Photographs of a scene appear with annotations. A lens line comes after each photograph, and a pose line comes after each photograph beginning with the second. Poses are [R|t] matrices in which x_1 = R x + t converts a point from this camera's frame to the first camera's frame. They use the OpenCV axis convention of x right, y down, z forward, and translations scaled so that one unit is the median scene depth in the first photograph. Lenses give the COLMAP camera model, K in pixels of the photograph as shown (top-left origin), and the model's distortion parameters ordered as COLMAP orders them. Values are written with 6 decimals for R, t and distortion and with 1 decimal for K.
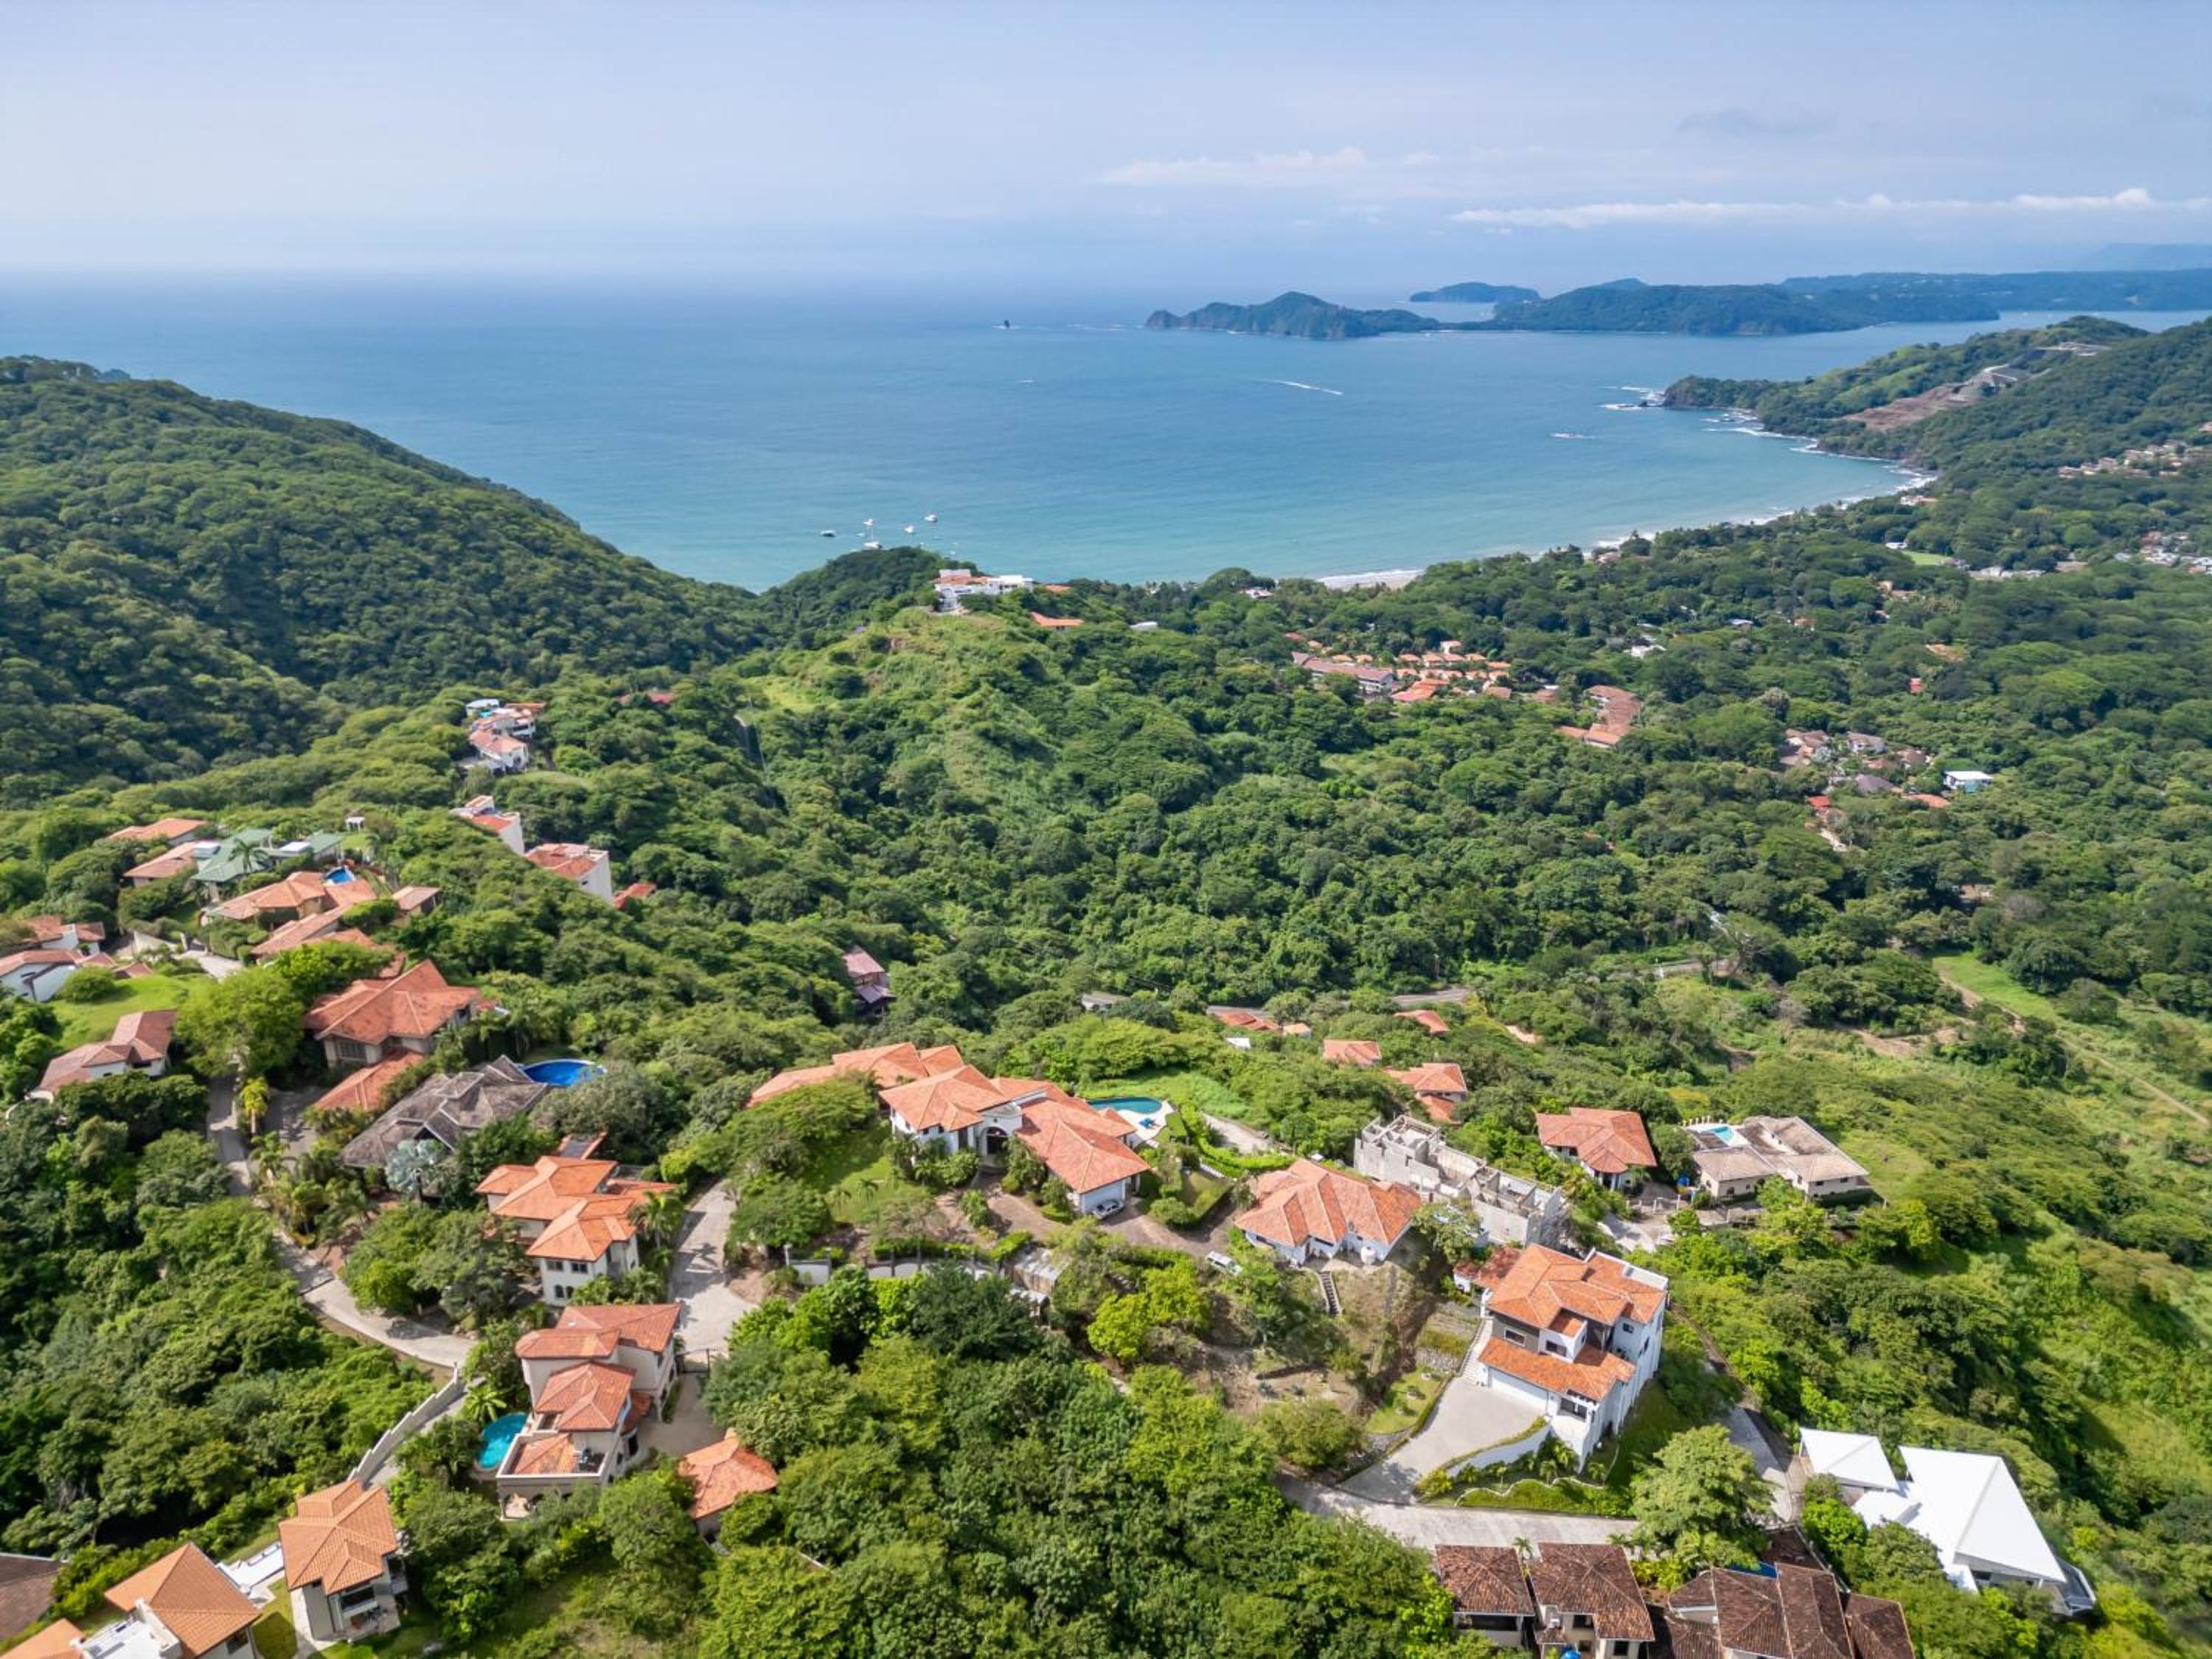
lens RADIAL K [[1524.7, 0, 1106.0], [0, 1524.7, 829.5], [0, 0, 1]] dist [0.079084, -0.079632]
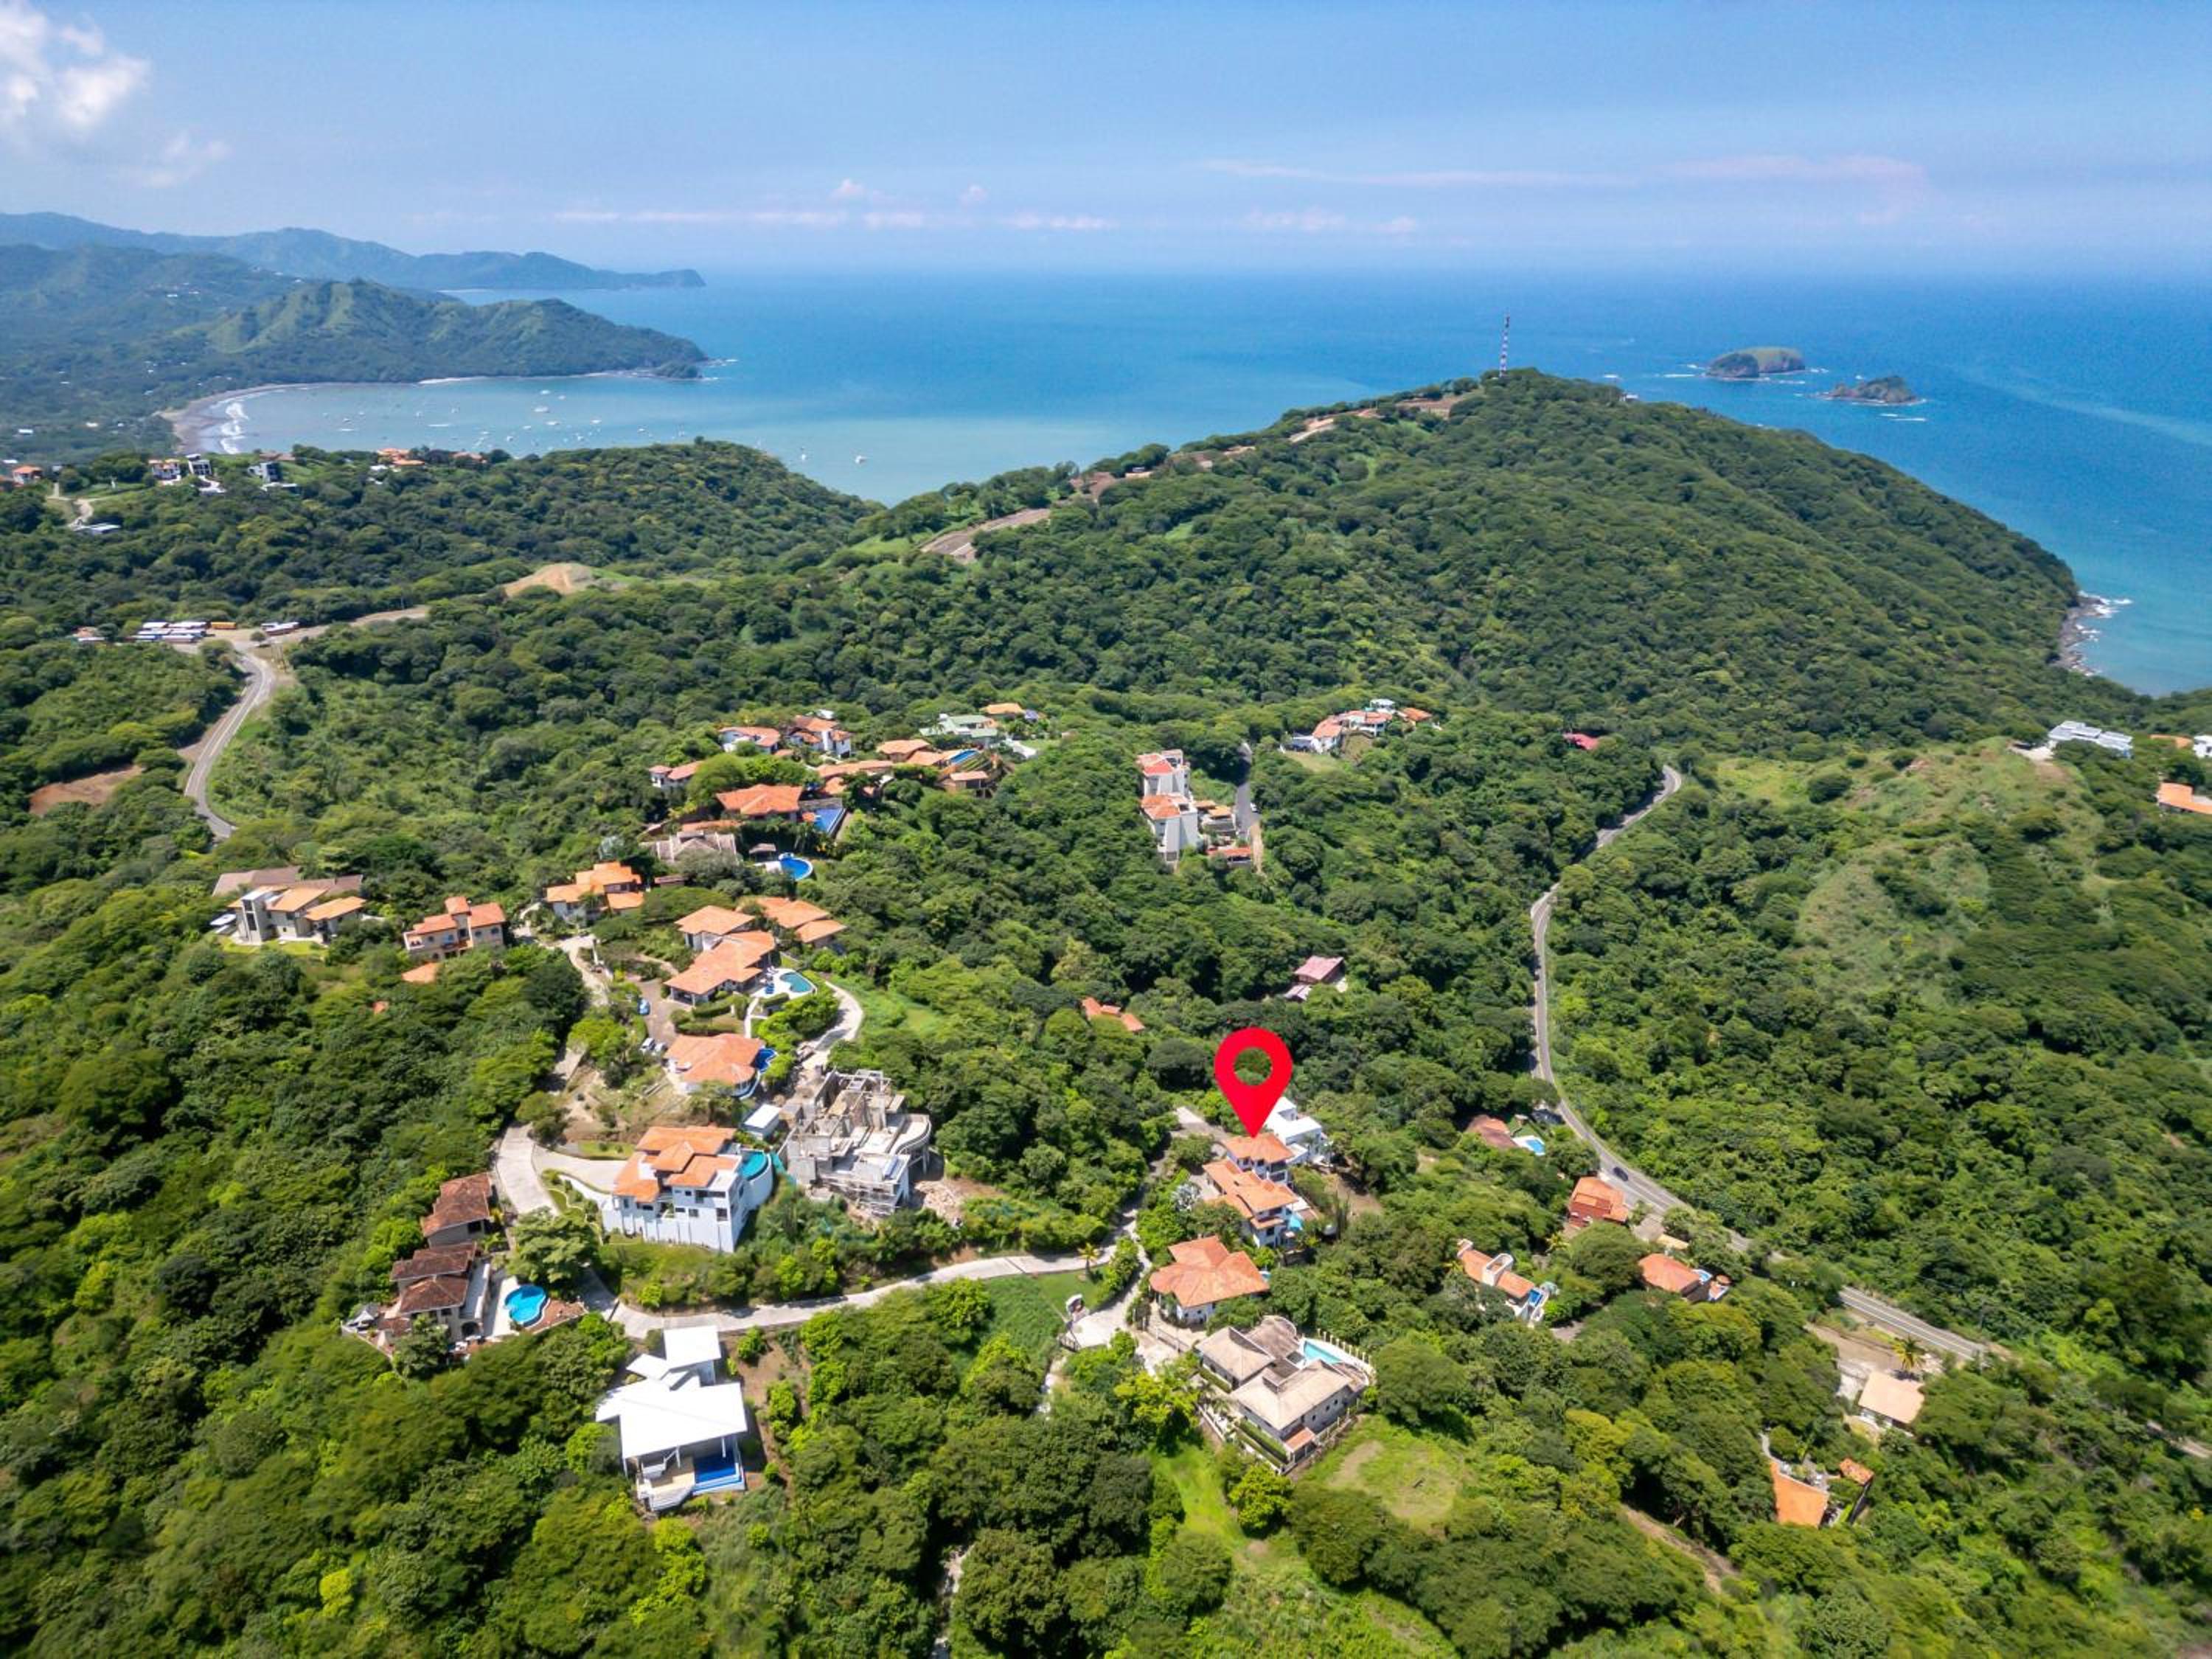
lens RADIAL K [[1524.7, 0, 1106.0], [0, 1524.7, 829.5], [0, 0, 1]] dist [0.079084, -0.079632]
pose [[0.454898, 0.312126, -0.834054, 0.445112], [-0.310940, 0.933292, 0.179675, -0.107635], [0.834496, 0.177607, 0.521605, 0.134098]]
